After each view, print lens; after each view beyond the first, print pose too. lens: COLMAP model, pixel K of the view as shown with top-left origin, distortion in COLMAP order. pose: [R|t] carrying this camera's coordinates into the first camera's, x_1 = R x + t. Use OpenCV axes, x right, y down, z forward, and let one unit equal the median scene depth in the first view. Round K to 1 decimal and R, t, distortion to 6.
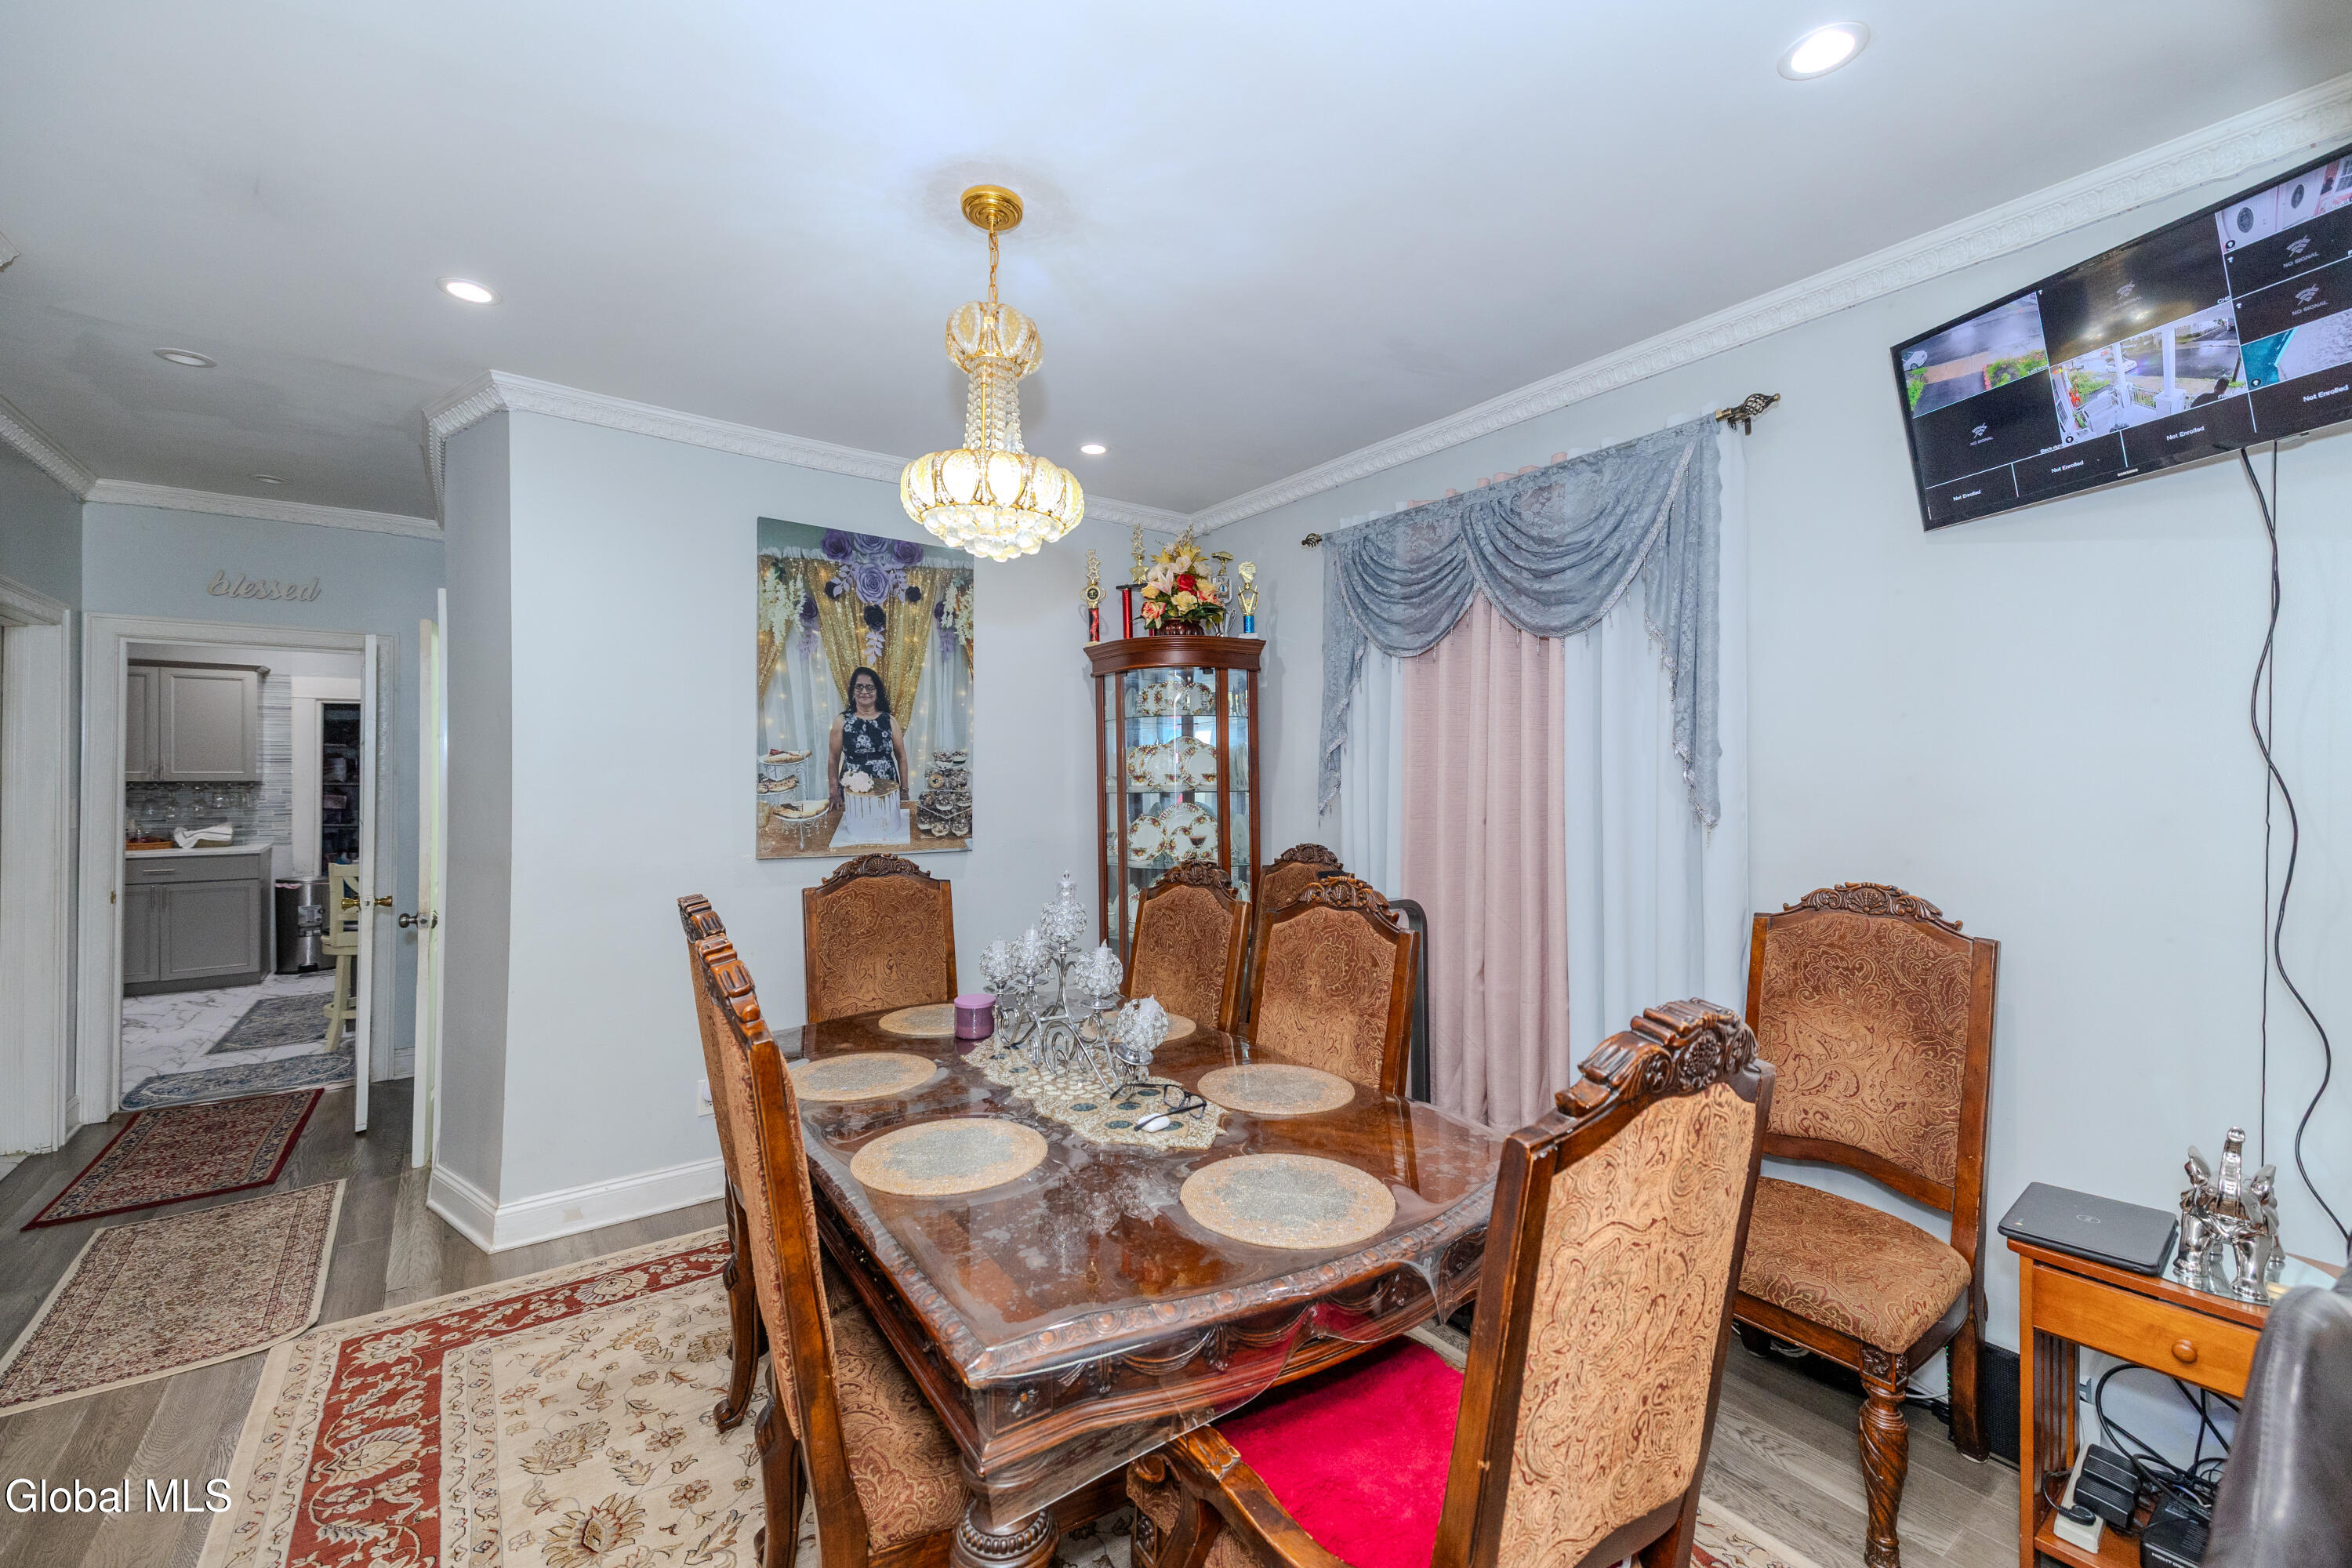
lens RADIAL K [[953.8, 0, 1170.5], [0, 953.8, 778.6], [0, 0, 1]] dist [0.055351, -0.019616]
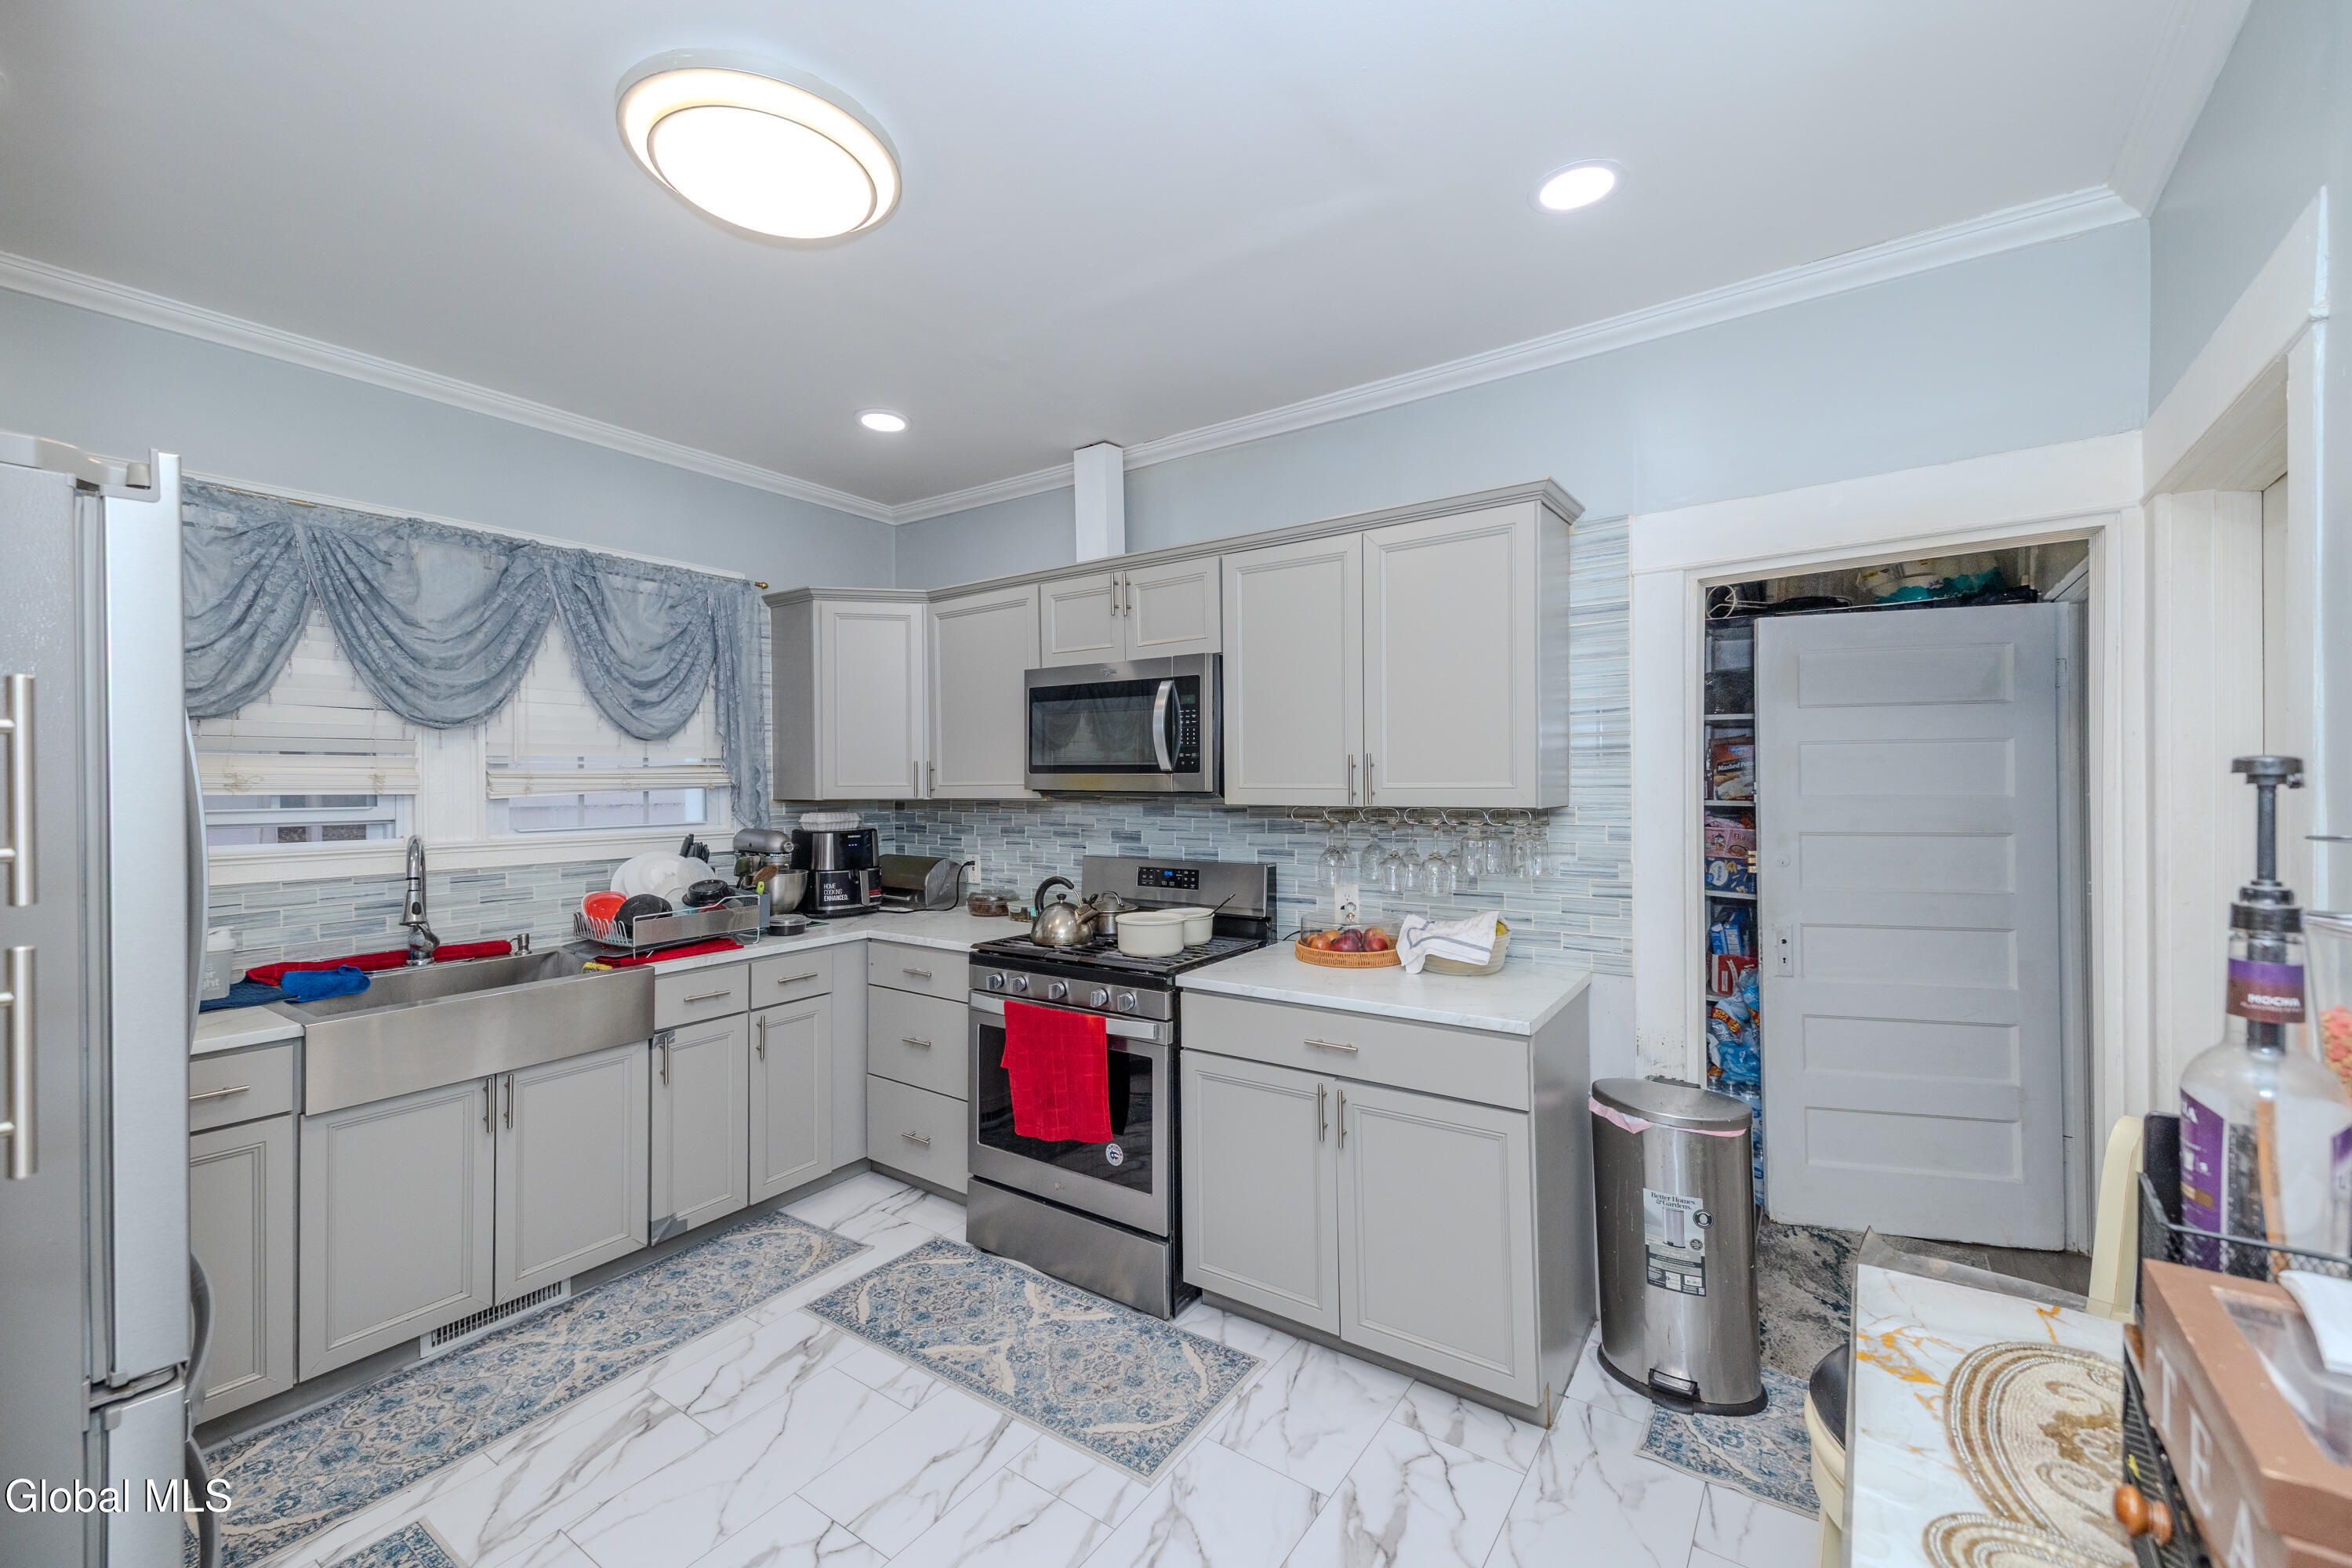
lens RADIAL K [[953.8, 0, 1170.5], [0, 953.8, 778.6], [0, 0, 1]] dist [0.055351, -0.019616]
pose [[0.299907, -0.003262, -0.953963, -0.610928], [0.014012, 0.999901, 0.000986, -0.010061], [0.953865, -0.013663, 0.299923, 0.740408]]
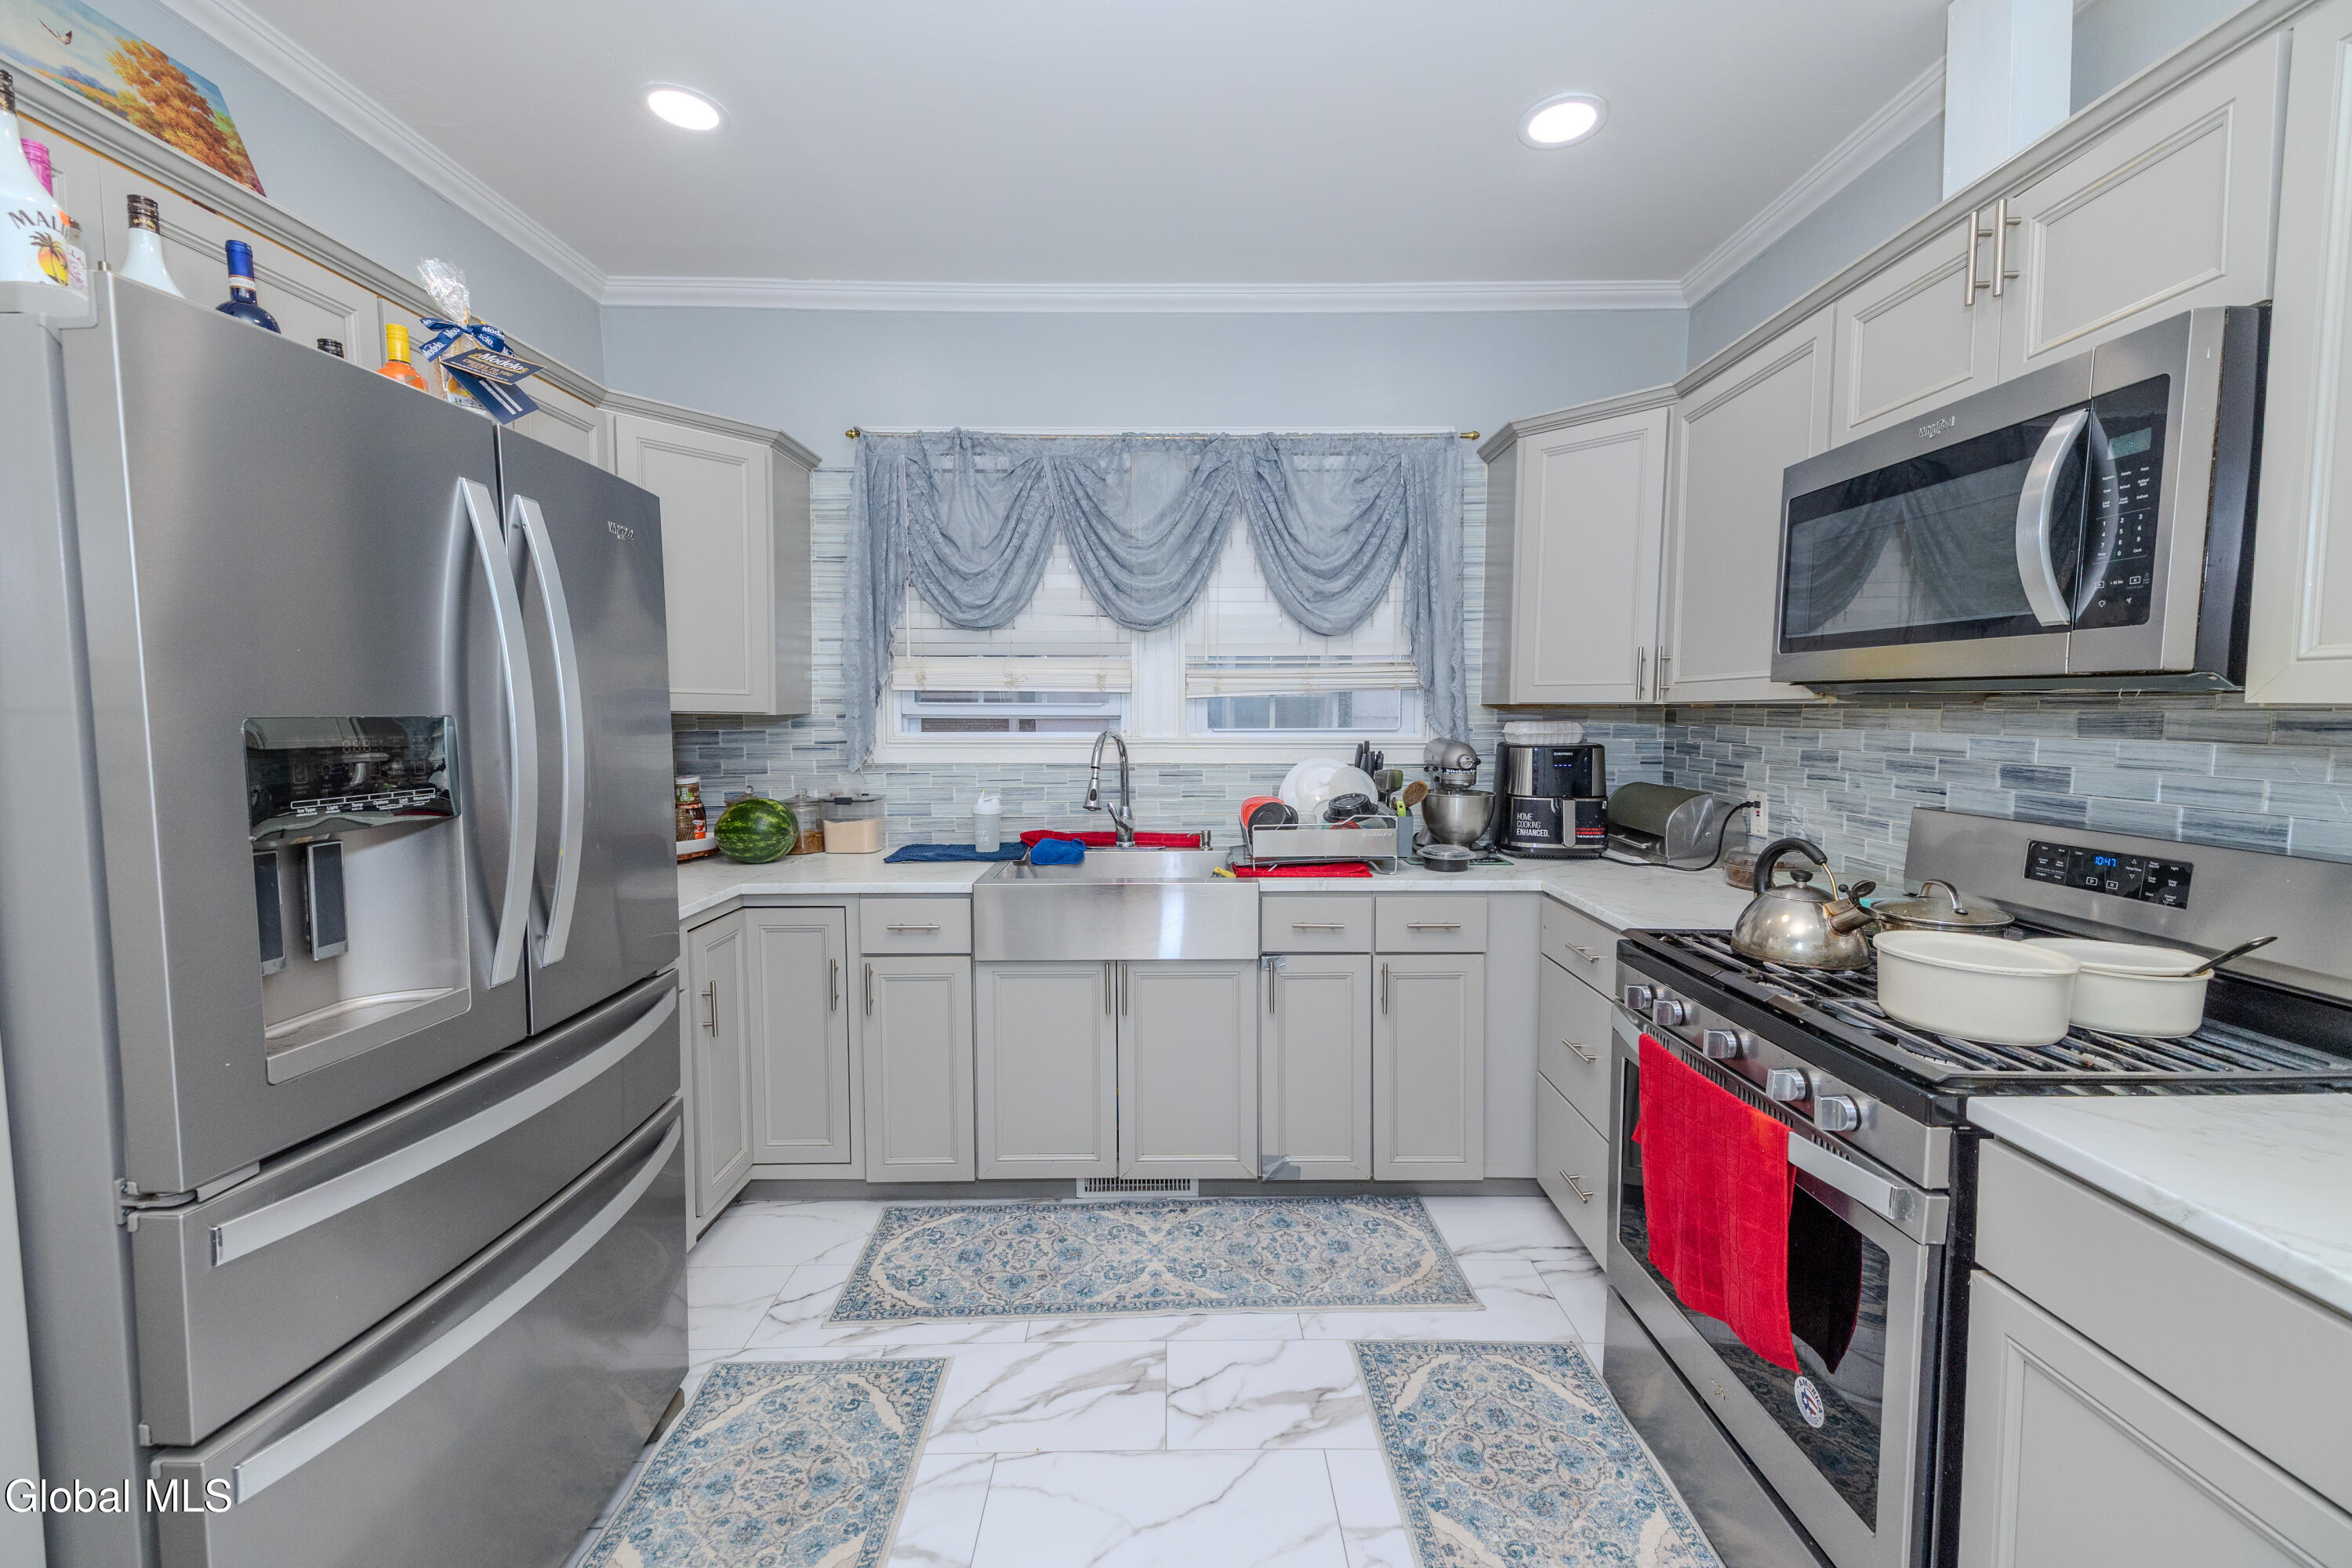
lens RADIAL K [[953.8, 0, 1170.5], [0, 953.8, 778.6], [0, 0, 1]] dist [0.055351, -0.019616]
pose [[-0.599547, 0.058959, -0.798165, -0.776895], [0.006091, 0.997590, 0.069115, 0.003459], [0.800316, 0.036576, -0.598462, 0.855517]]
